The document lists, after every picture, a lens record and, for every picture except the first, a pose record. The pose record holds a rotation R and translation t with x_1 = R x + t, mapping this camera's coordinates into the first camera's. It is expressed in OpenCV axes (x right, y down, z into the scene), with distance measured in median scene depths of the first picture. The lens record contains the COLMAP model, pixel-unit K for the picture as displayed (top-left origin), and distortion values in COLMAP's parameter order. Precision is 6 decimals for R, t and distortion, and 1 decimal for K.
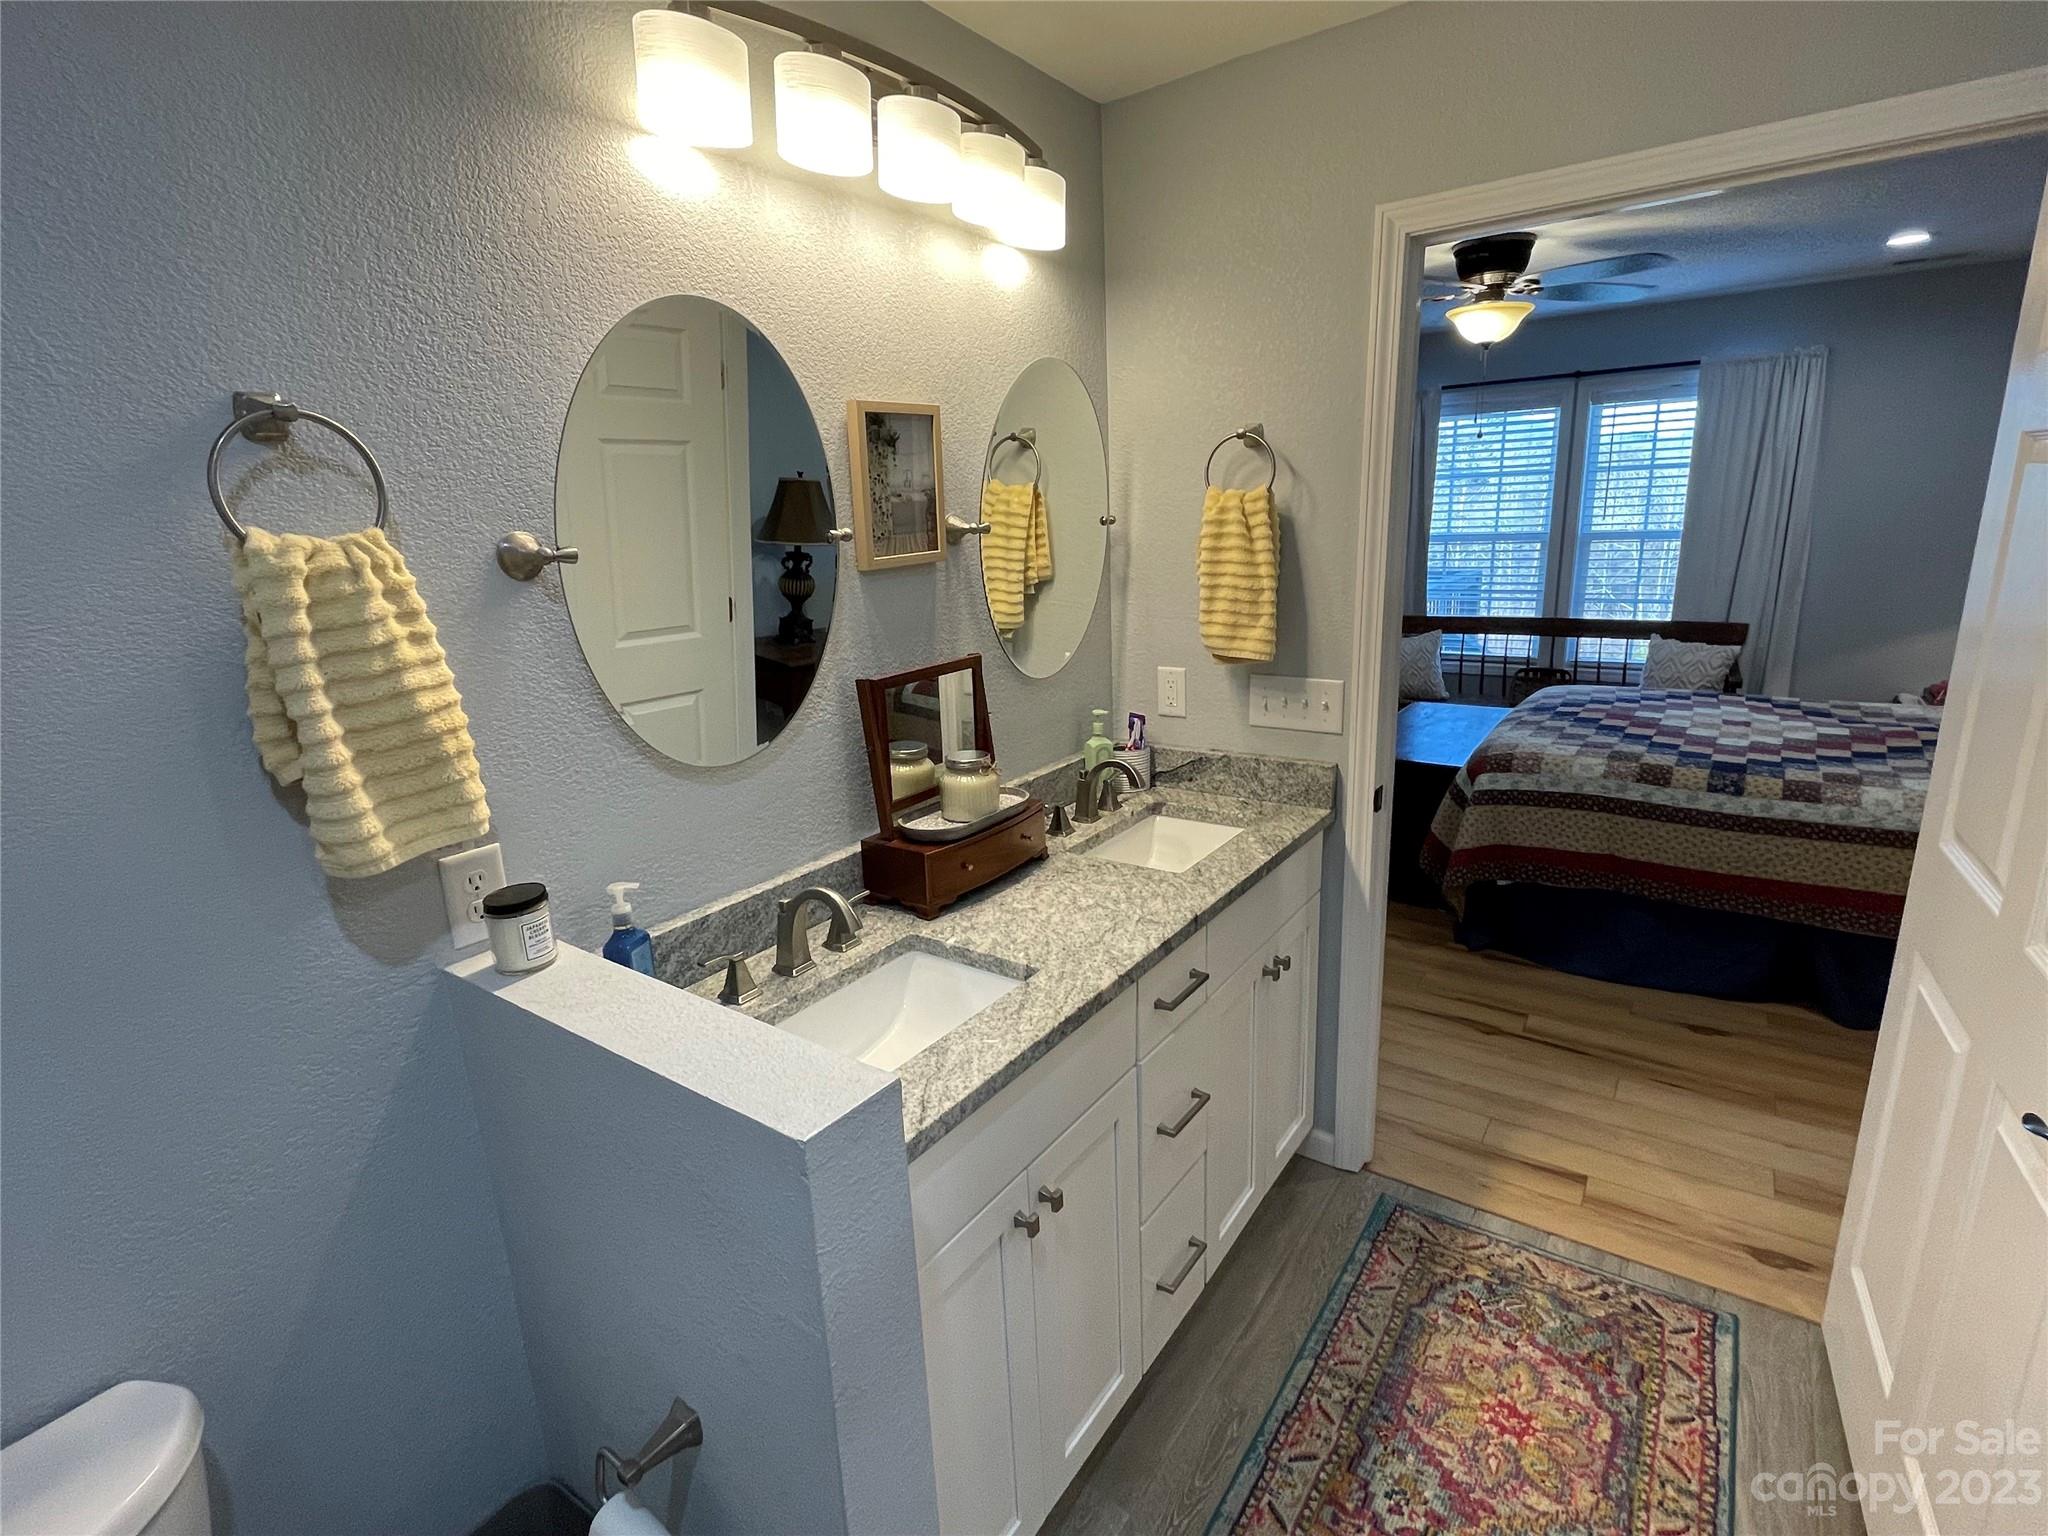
lens RADIAL K [[967.3, 0, 1016.1], [0, 967.3, 756.8], [0, 0, 1]] dist [-0.008799, 0.001698]
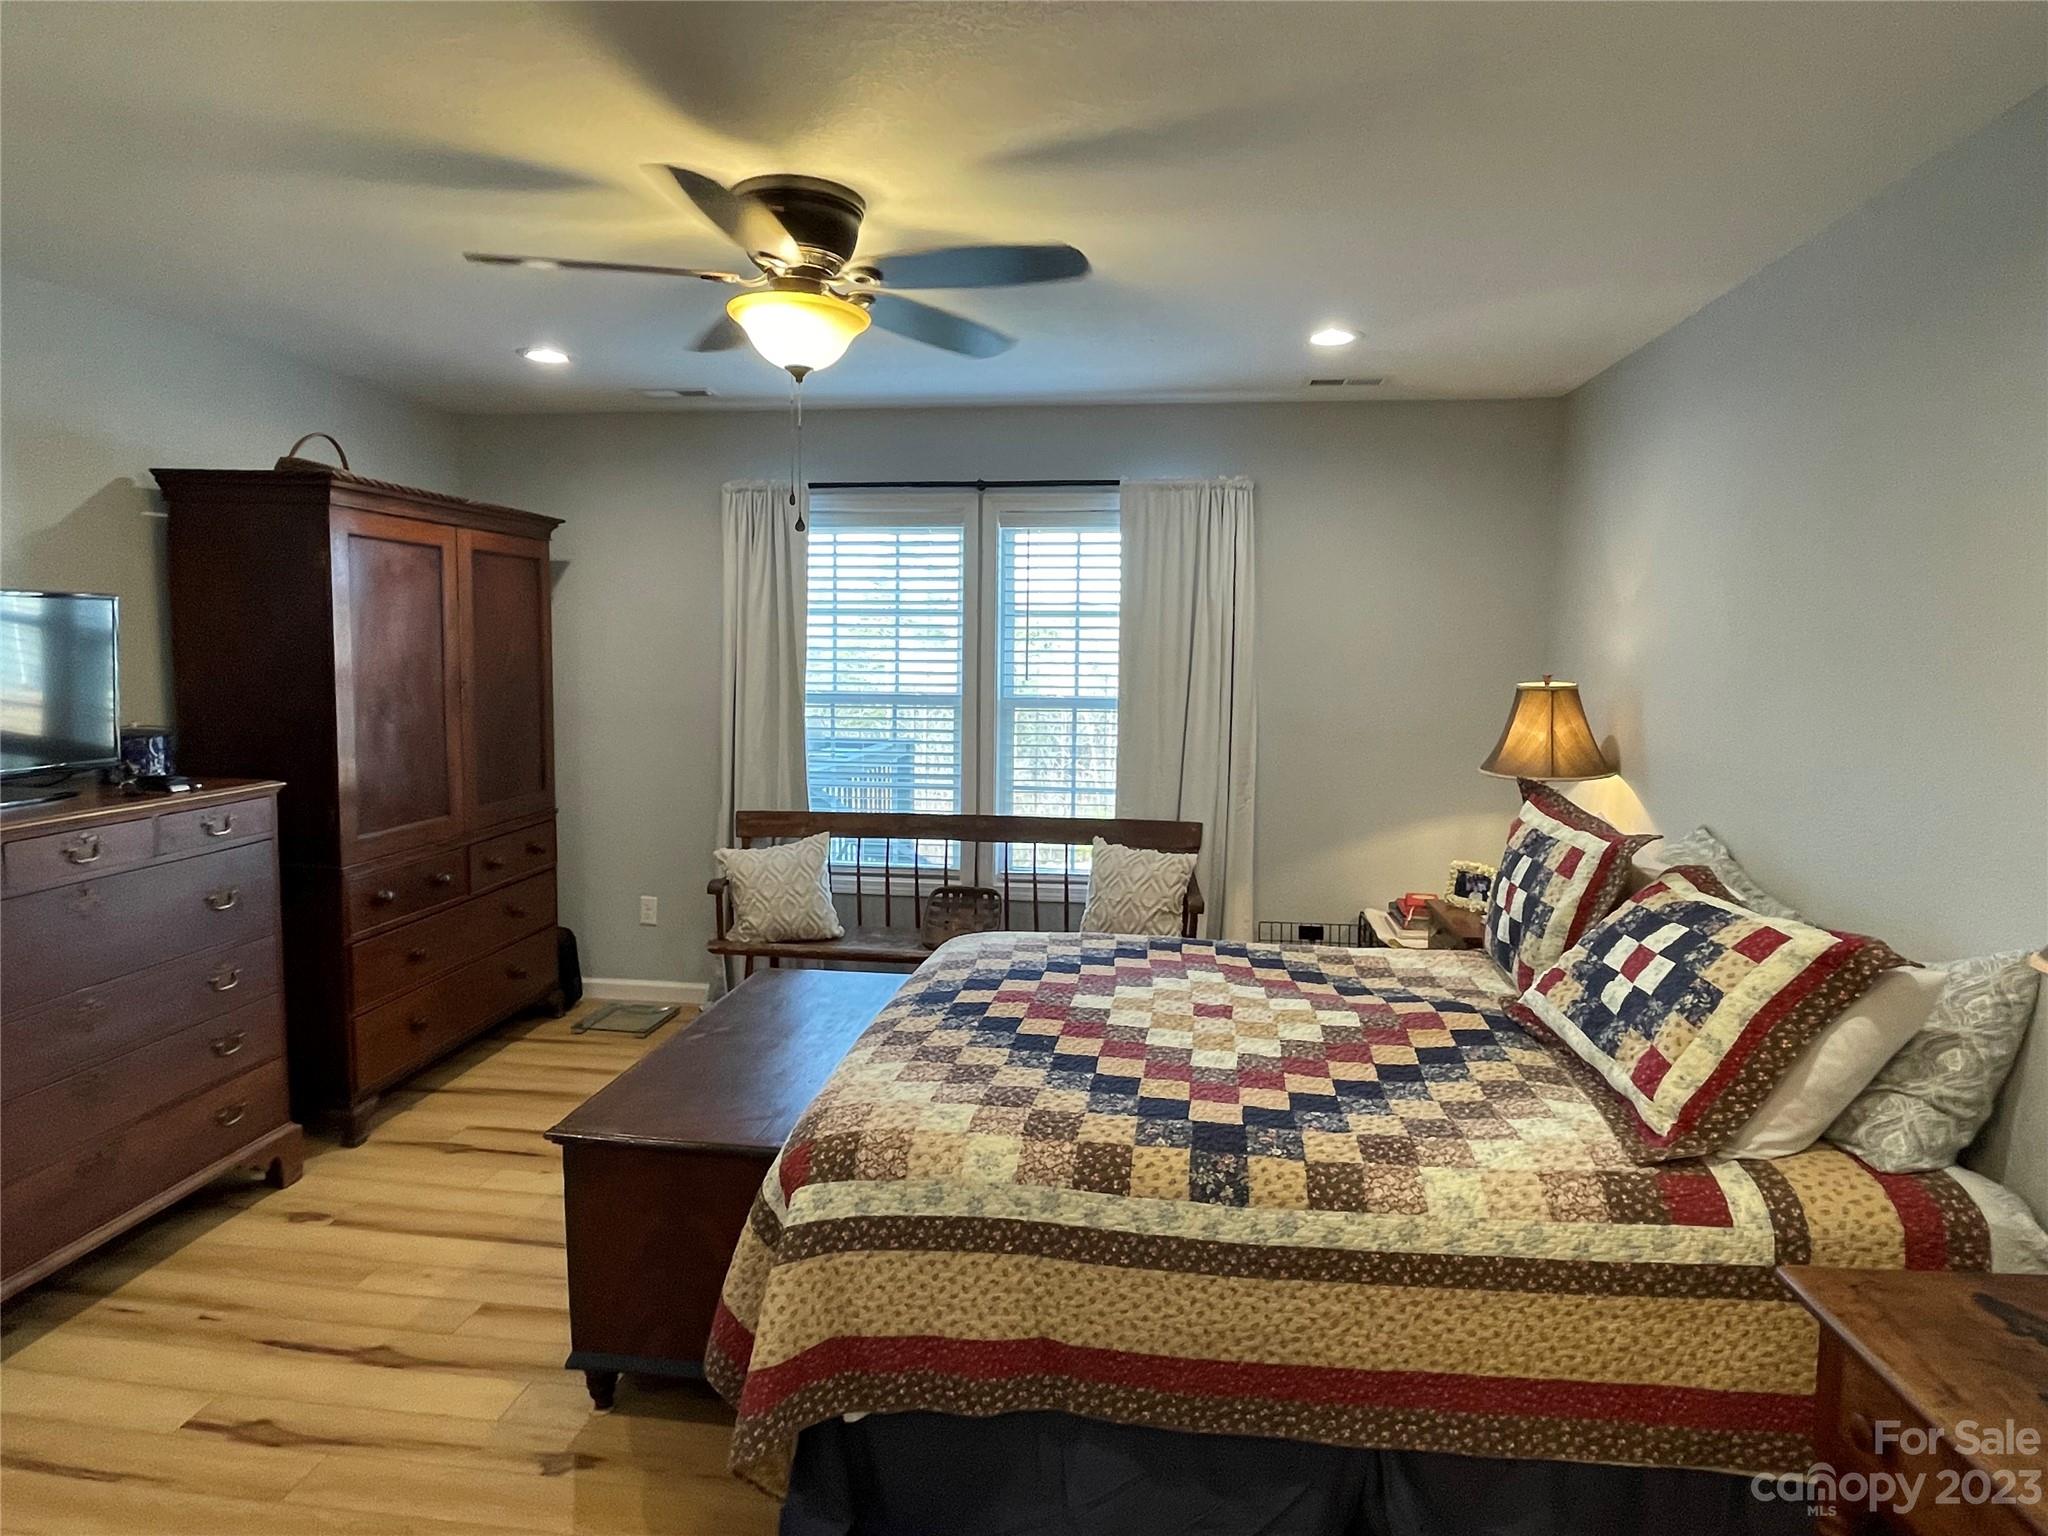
lens RADIAL K [[1141.9, 0, 1022.2], [0, 1141.9, 754.1], [0, 0, 1]] dist [0.018107, -0.002361]
pose [[0.875314, 0.009912, 0.483454, 0.312897], [0.069955, 0.986677, -0.146886, -0.106512], [-0.478468, 0.162392, 0.862958, 0.437846]]
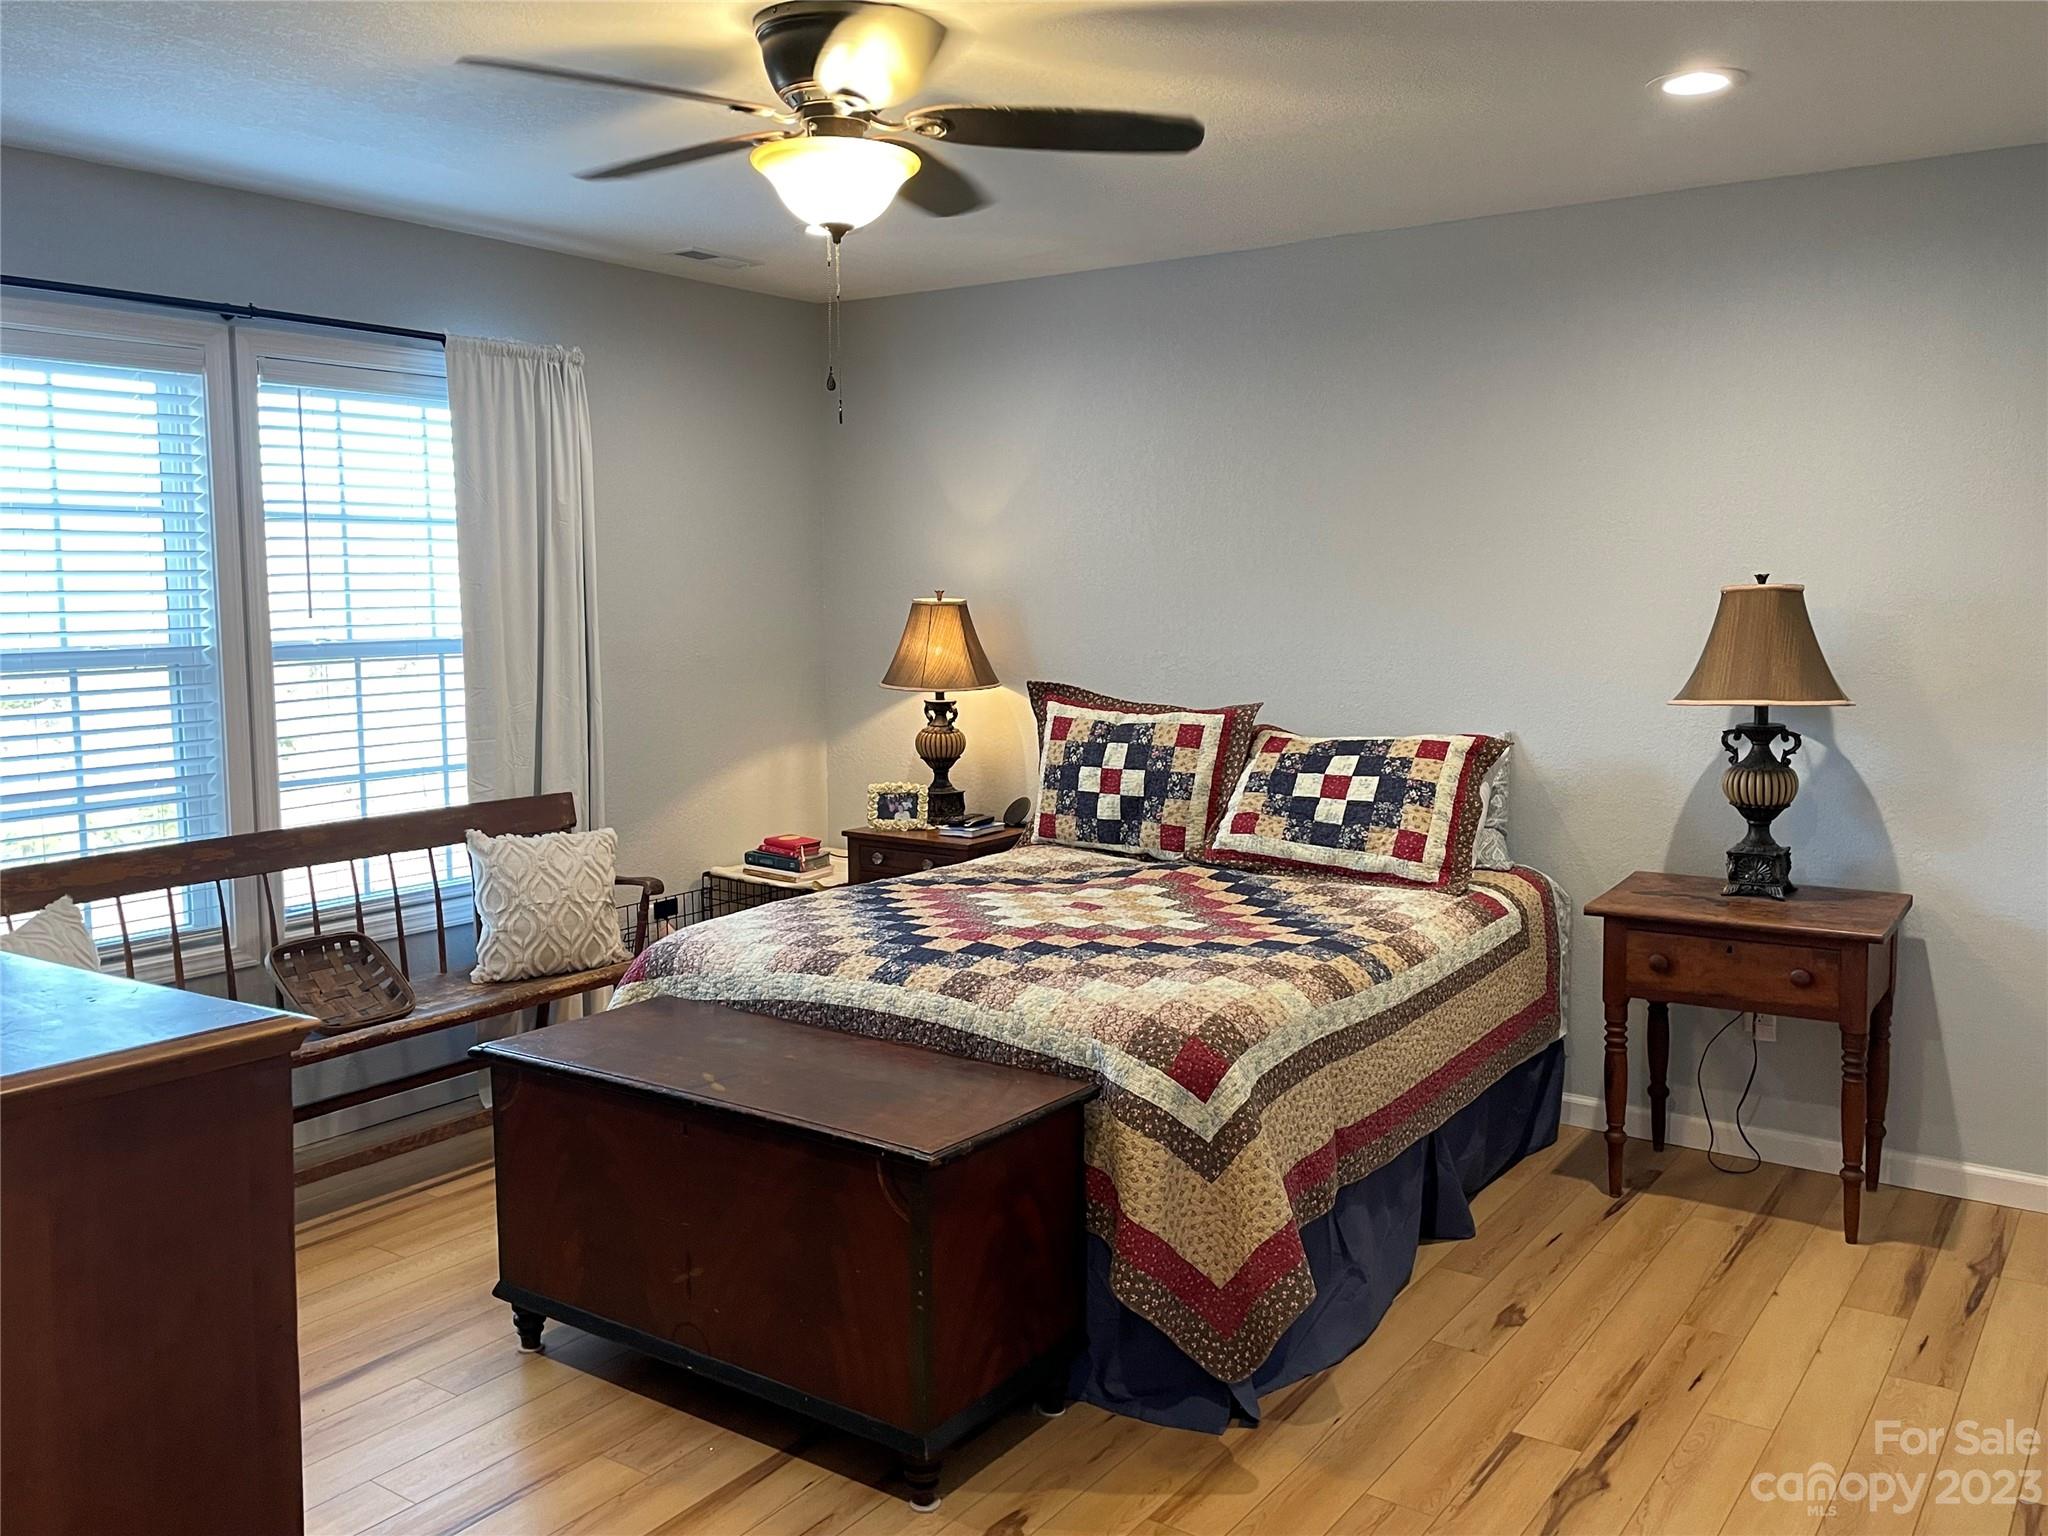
lens RADIAL K [[1704.9, 0, 1018.6], [0, 1704.9, 758.7], [0, 0, 1]] dist [0.058076, -0.006918]
pose [[-0.009306, -0.060448, 0.998128, -0.418468], [0.254643, 0.965121, 0.060823, -0.230328], [-0.966990, 0.254732, 0.006412, 1.097434]]
